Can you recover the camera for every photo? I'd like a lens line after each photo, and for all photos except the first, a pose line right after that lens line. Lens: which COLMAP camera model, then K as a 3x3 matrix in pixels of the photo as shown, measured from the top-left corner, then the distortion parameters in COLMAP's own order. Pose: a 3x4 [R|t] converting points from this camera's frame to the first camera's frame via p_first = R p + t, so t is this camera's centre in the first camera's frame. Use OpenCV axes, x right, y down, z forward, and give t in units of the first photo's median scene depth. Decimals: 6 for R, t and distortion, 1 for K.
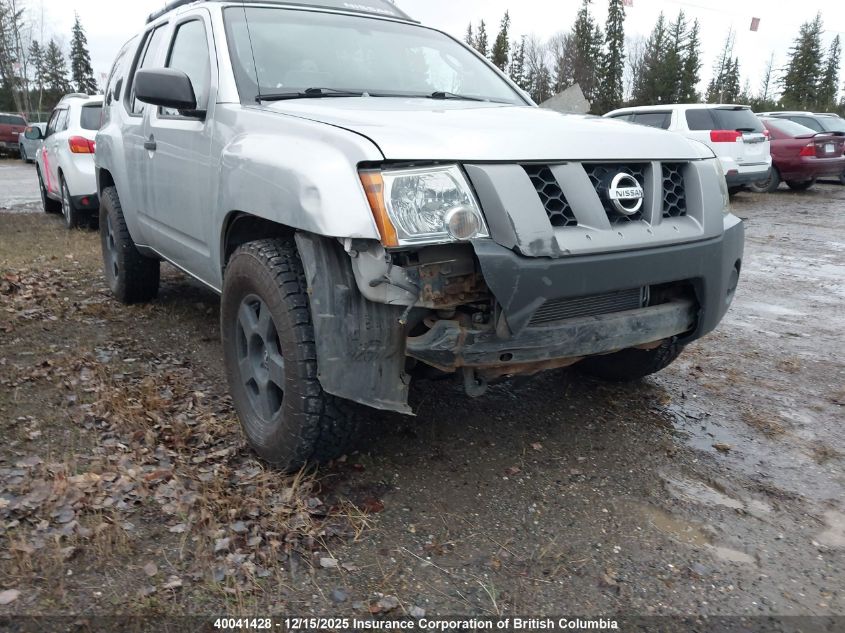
lens RADIAL K [[666.4, 0, 416.5], [0, 666.4, 321.6], [0, 0, 1]] dist [0.024982, -0.010147]
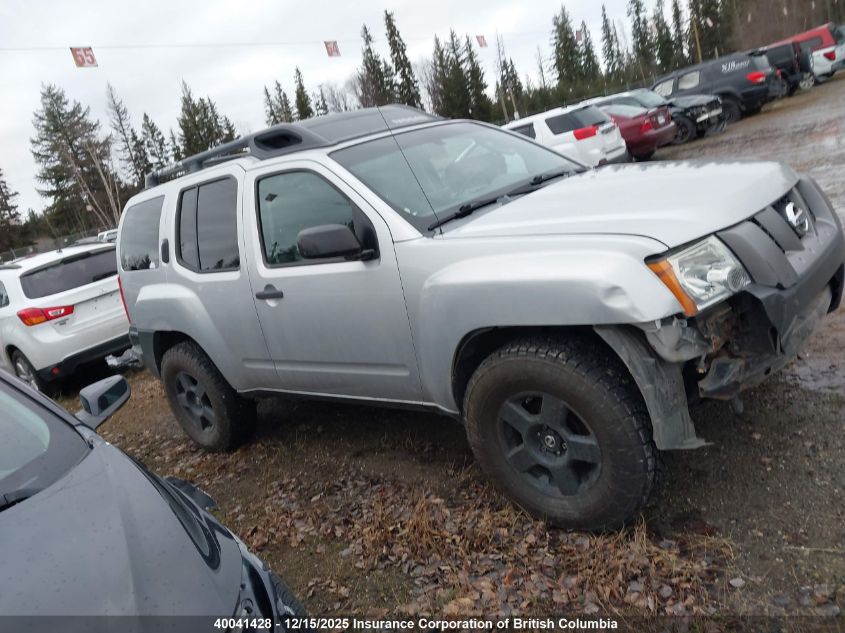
lens RADIAL K [[666.4, 0, 404.9], [0, 666.4, 317.4], [0, 0, 1]] dist [0.024982, -0.010147]
pose [[0.929424, -0.309418, 0.201076, -0.145229], [0.321852, 0.946264, -0.031564, -0.044539], [-0.180505, 0.094053, 0.979067, -0.019081]]
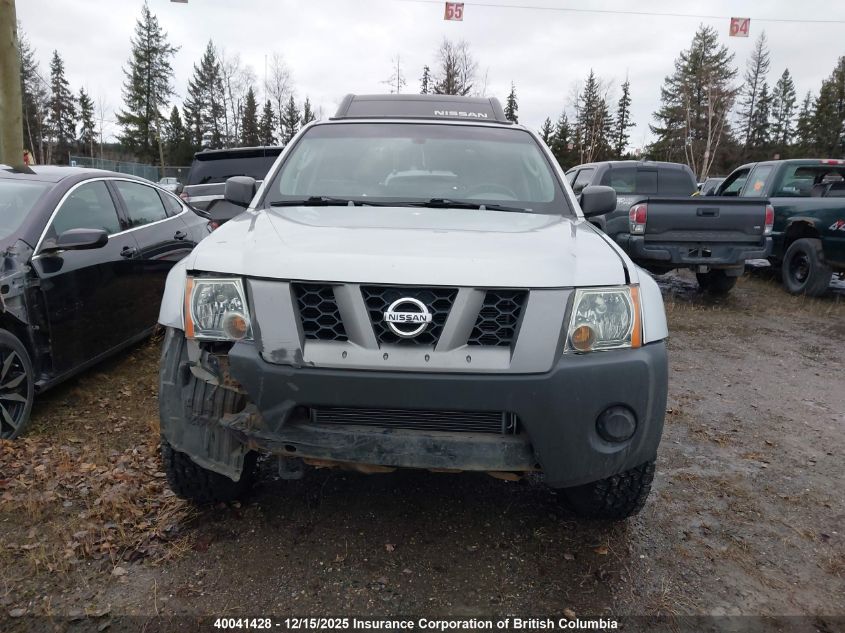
lens RADIAL K [[689.8, 0, 421.3], [0, 689.8, 312.9], [0, 0, 1]] dist [0.009257, 0.006099]
pose [[0.822274, 0.115730, -0.557200, 0.193802], [-0.166646, 0.985151, -0.041309, -0.032999], [0.544146, 0.126823, 0.829350, 0.026570]]
